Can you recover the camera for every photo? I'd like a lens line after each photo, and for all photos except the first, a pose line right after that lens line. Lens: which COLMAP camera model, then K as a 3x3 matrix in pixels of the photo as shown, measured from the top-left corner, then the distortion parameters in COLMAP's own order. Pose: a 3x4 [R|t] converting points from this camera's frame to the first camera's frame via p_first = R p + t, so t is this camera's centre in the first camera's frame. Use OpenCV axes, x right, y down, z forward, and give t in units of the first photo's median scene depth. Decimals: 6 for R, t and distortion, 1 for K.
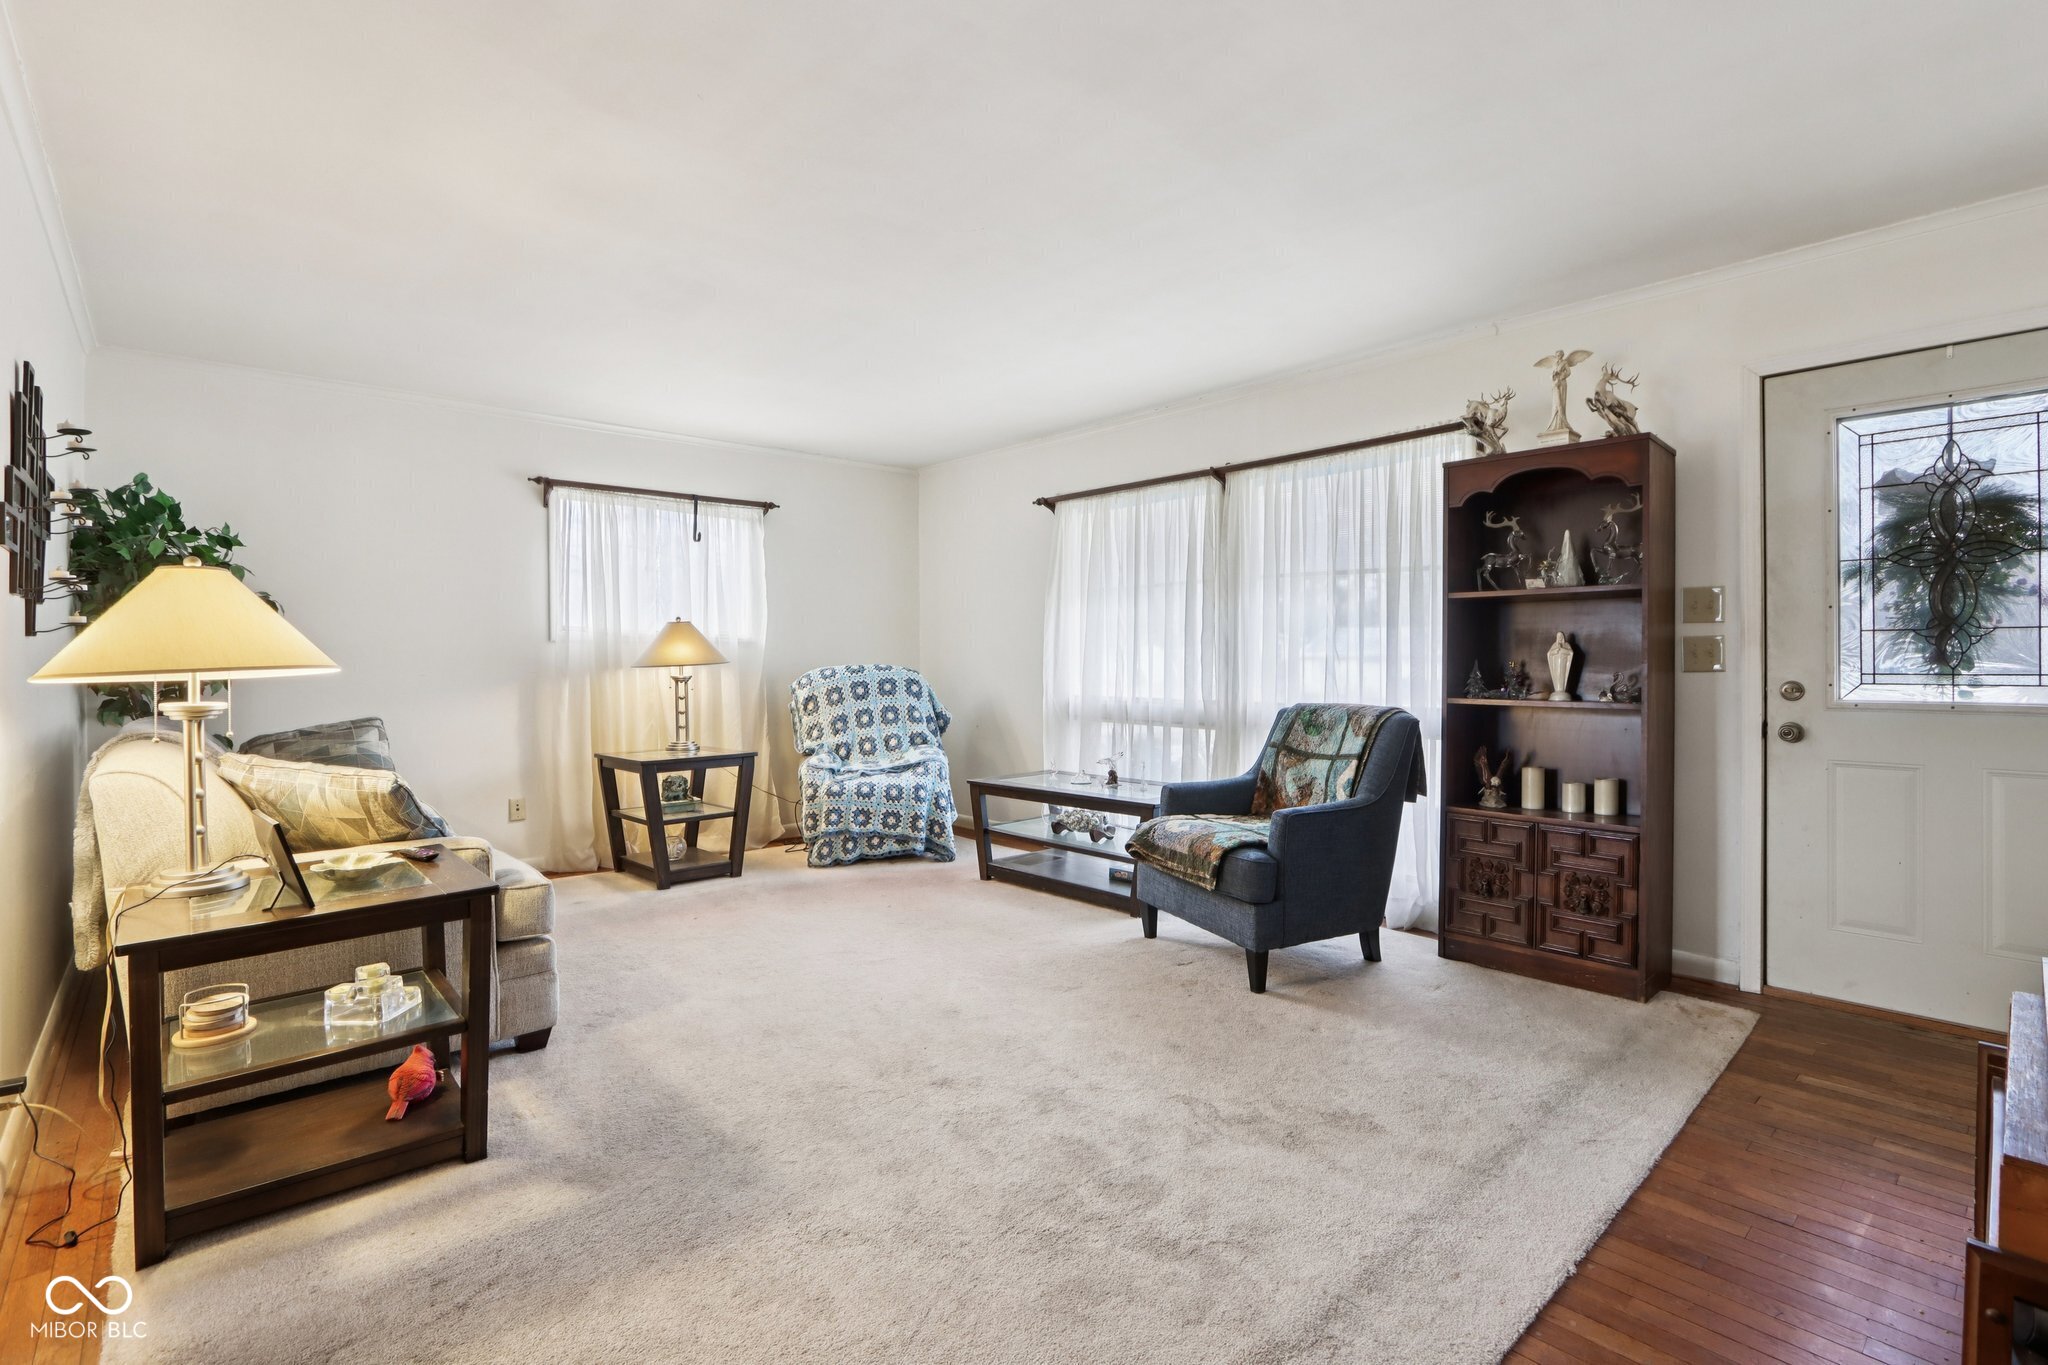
lens RADIAL K [[942.7, 0, 1032.1], [0, 942.7, 663.8], [0, 0, 1]] dist [-0.002912, -0.000110]
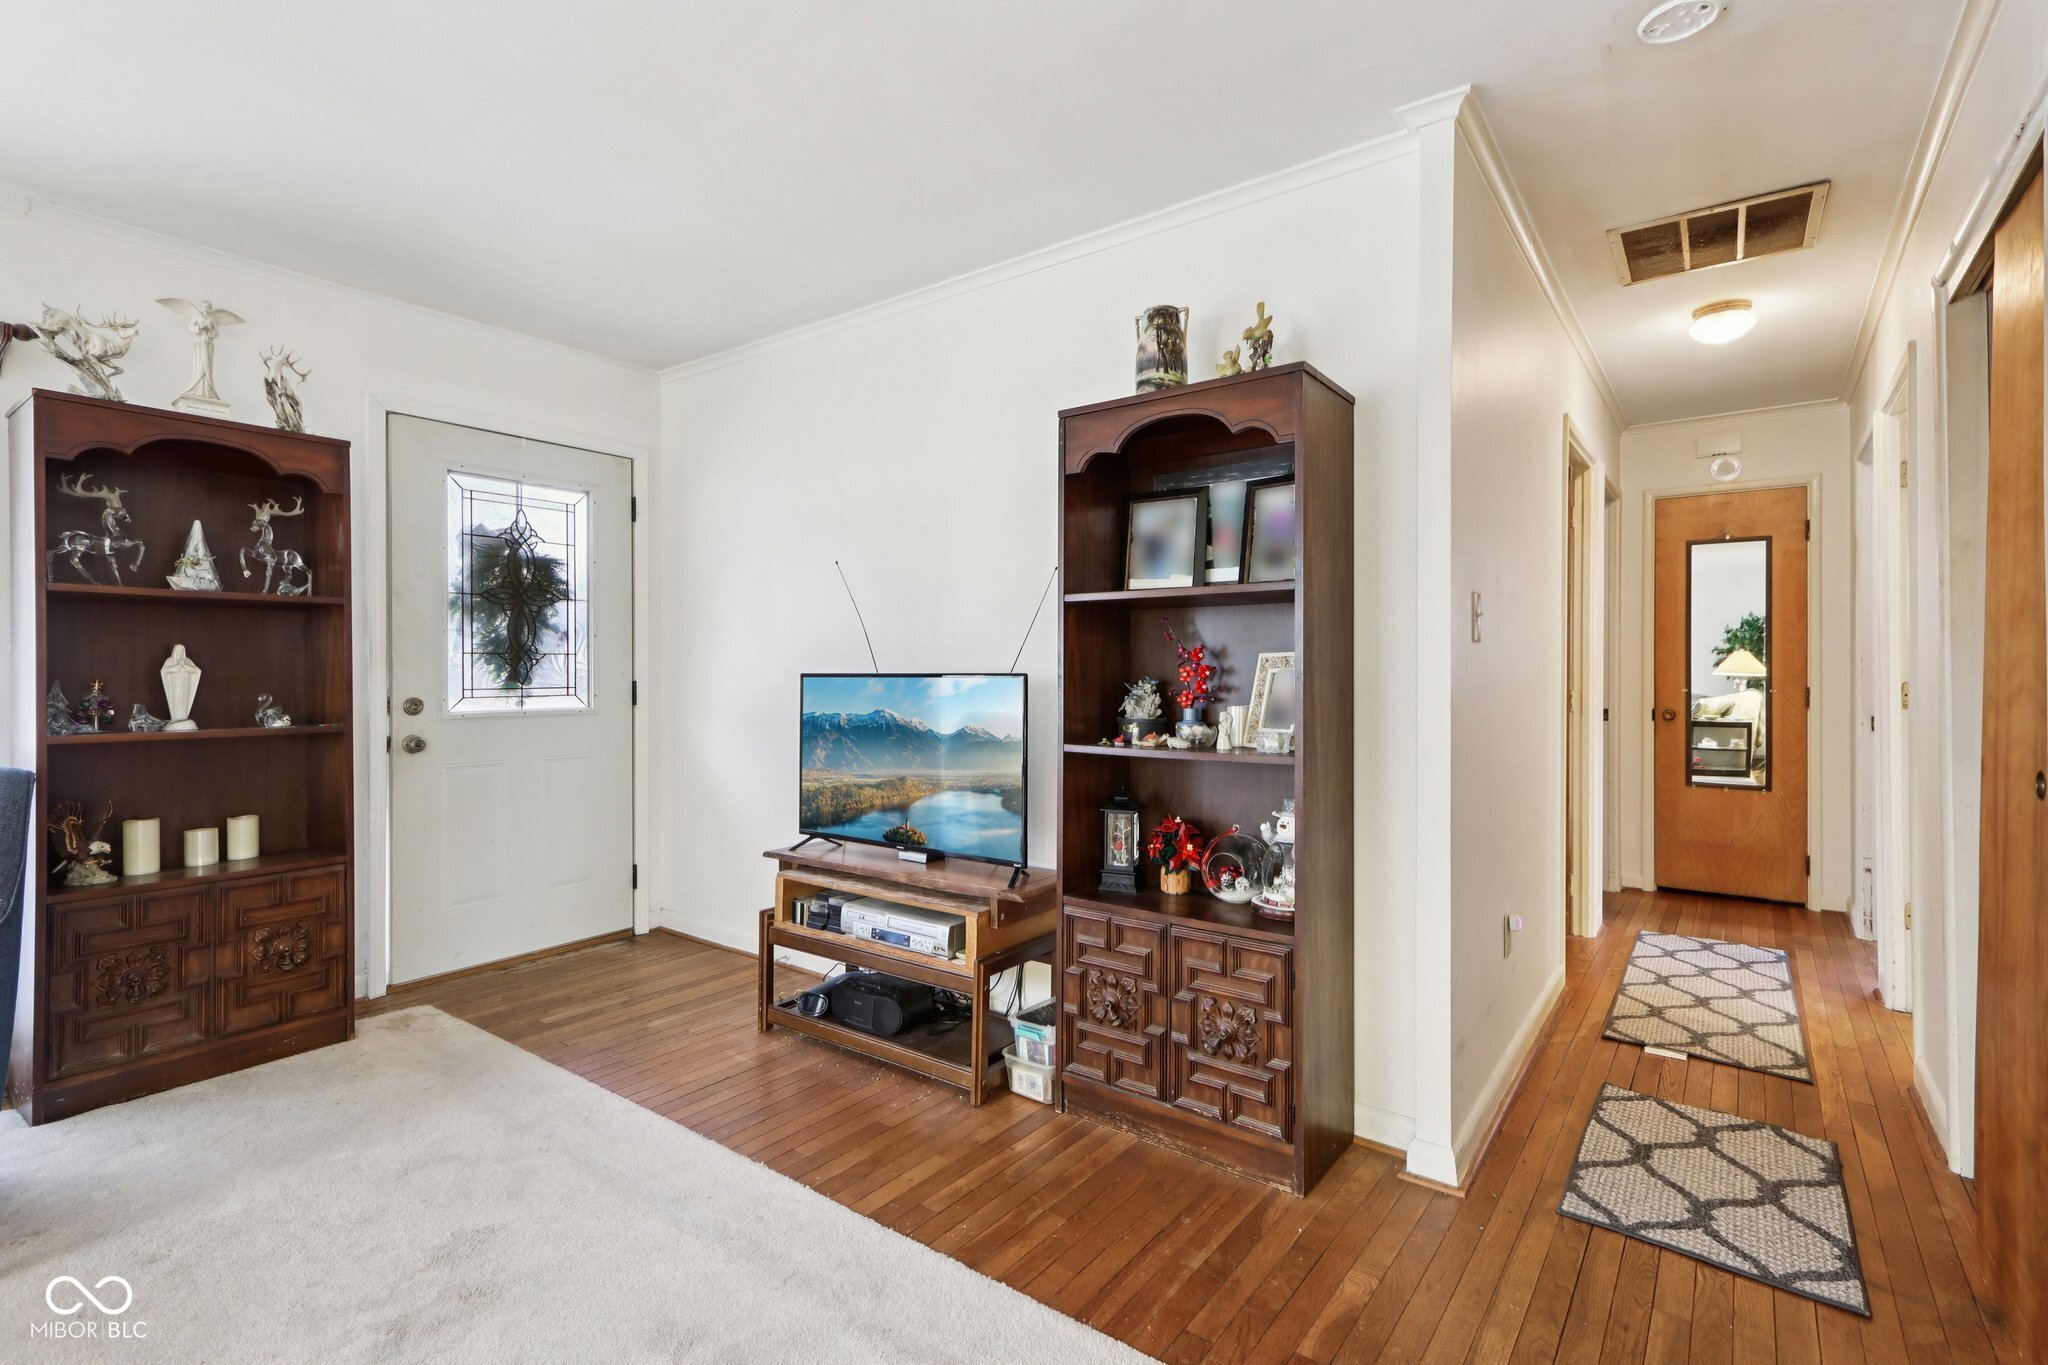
lens RADIAL K [[942.7, 0, 1032.5], [0, 942.7, 682.3], [0, 0, 1]] dist [-0.002912, -0.000110]
pose [[-0.173348, -0.007352, 0.984833, -0.417073], [0.012459, 0.999876, 0.009658, -0.001133], [-0.984782, 0.013944, -0.173235, 0.500143]]
